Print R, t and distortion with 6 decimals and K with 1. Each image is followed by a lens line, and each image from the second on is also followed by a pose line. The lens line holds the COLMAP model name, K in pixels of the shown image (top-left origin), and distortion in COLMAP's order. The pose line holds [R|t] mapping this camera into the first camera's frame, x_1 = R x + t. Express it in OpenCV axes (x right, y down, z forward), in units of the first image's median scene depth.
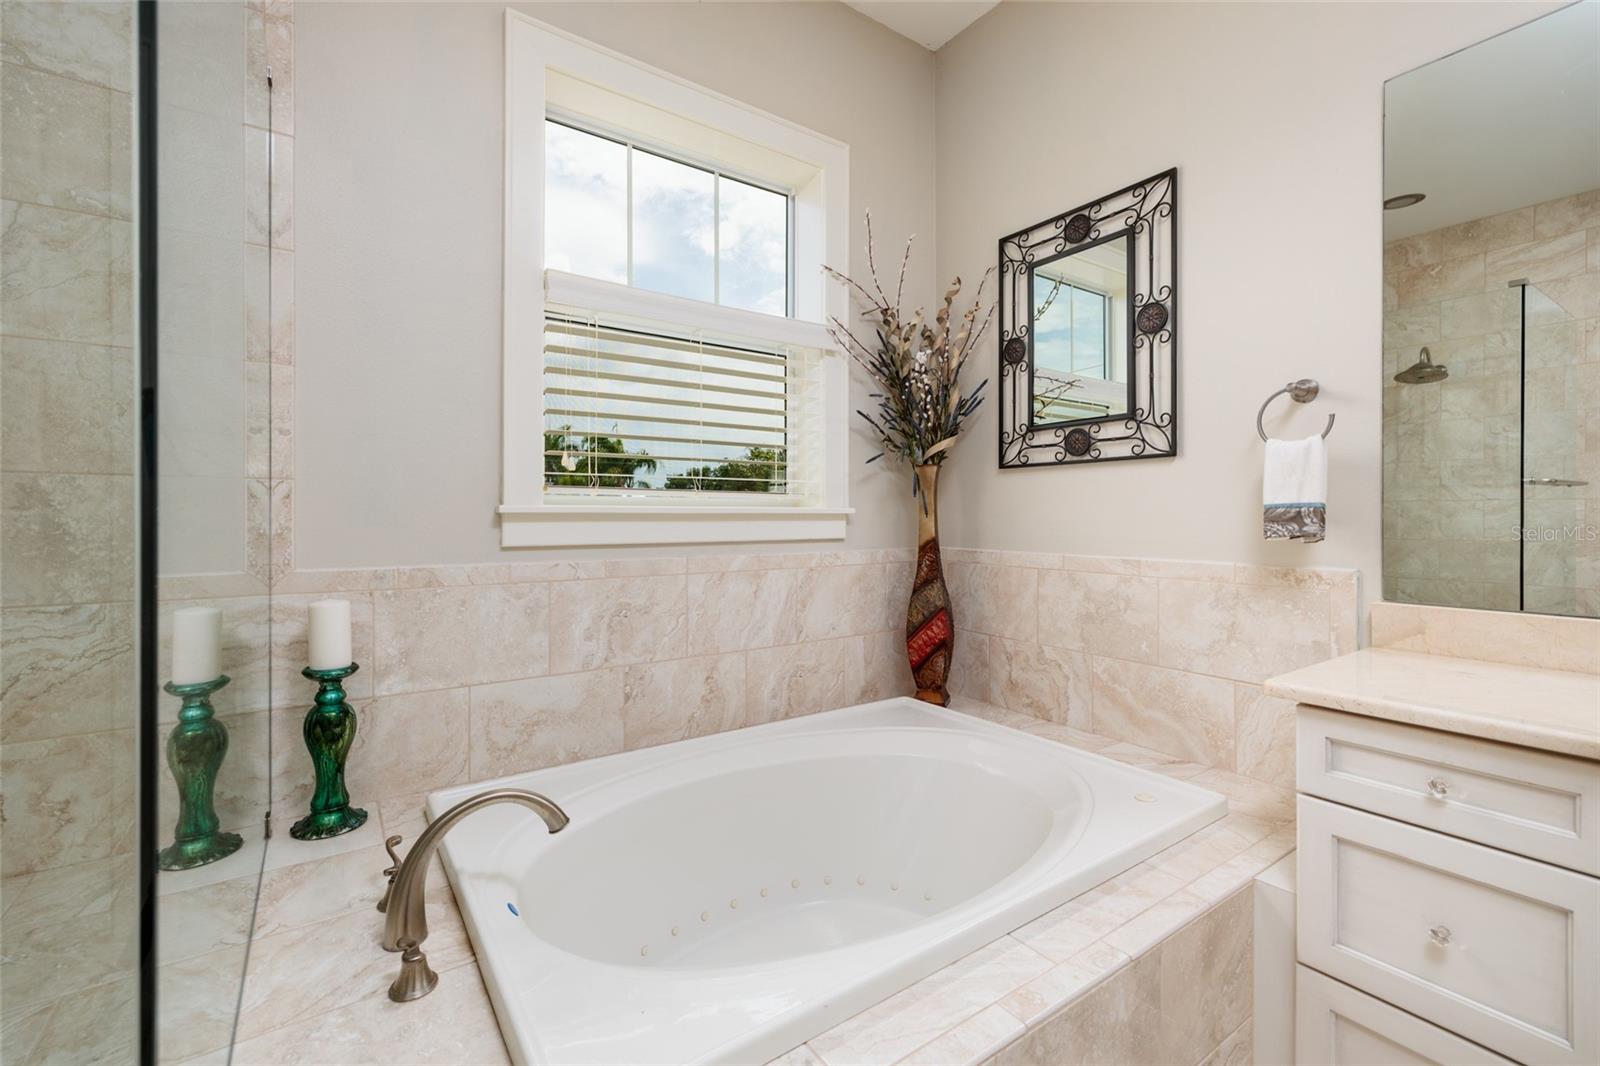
lens RADIAL K [[684.5, 0, 805.1], [0, 684.5, 522.2], [0, 0, 1]] dist [-0.000514, -0.000290]
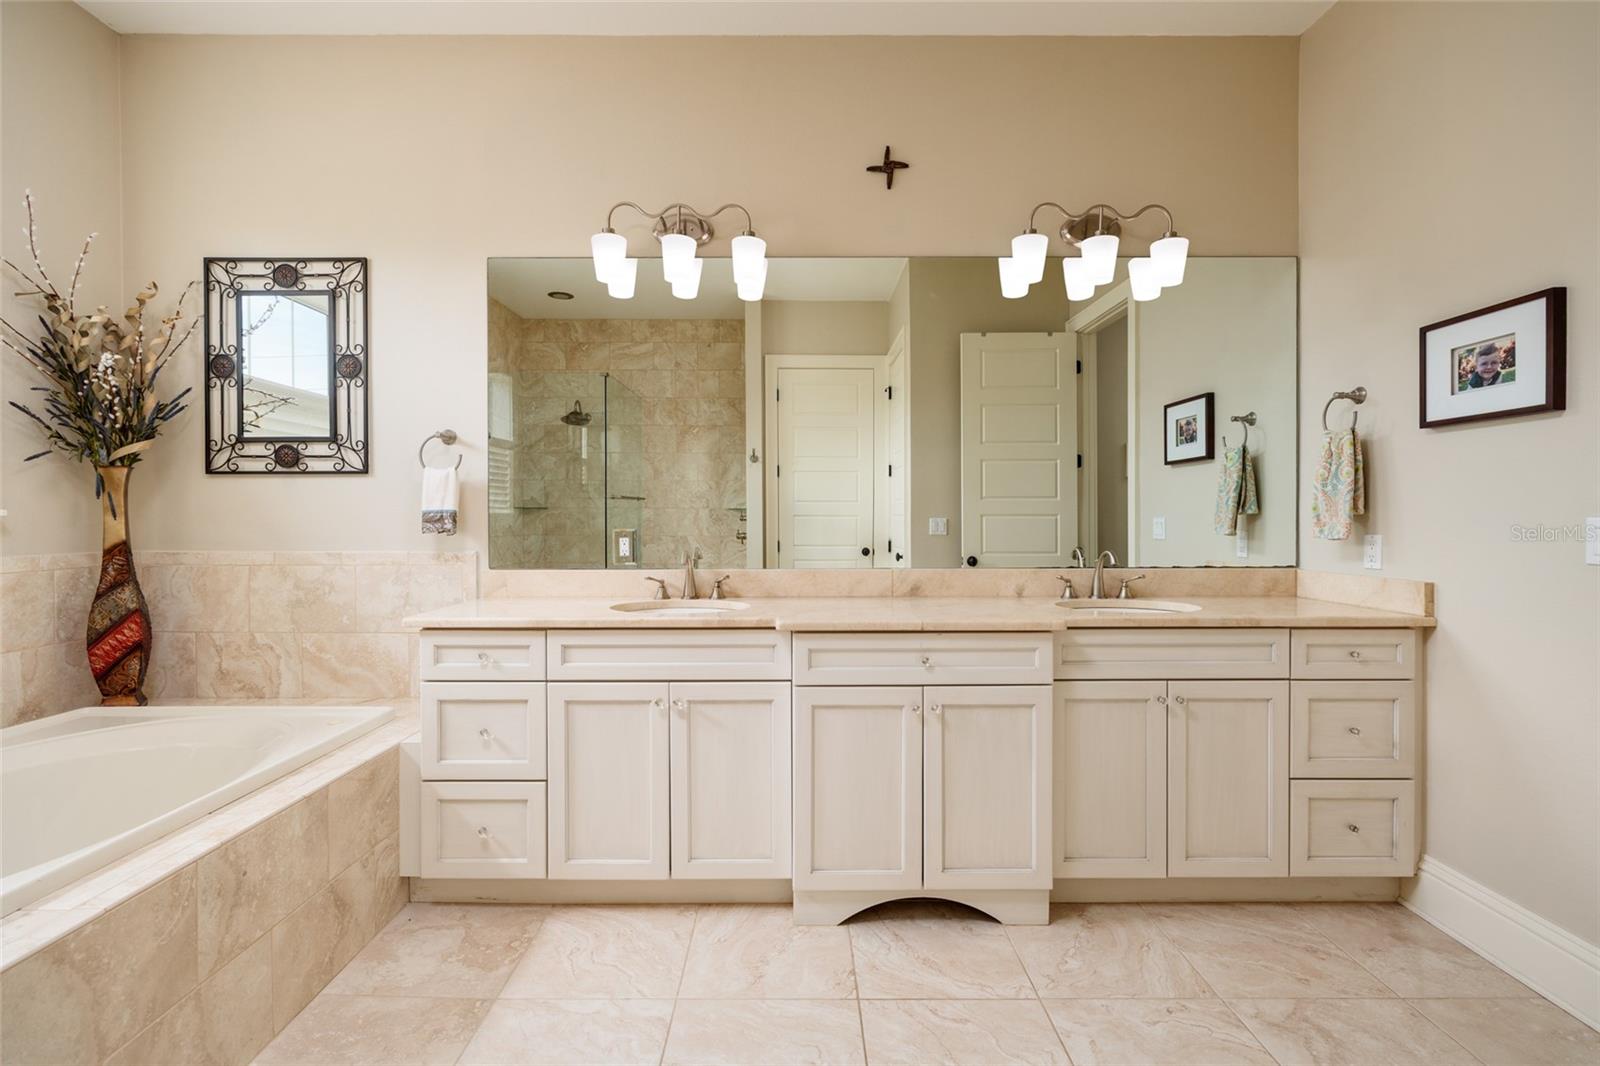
lens RADIAL K [[719.4, 0, 795.8], [0, 719.4, 523.6], [0, 0, 1]] dist [-0.005386, 0.000547]
pose [[0.577924, -0.006309, 0.816066, -0.104179], [0.007858, 0.999967, 0.002165, 0.003926], [-0.816053, 0.005161, 0.577954, -0.425256]]
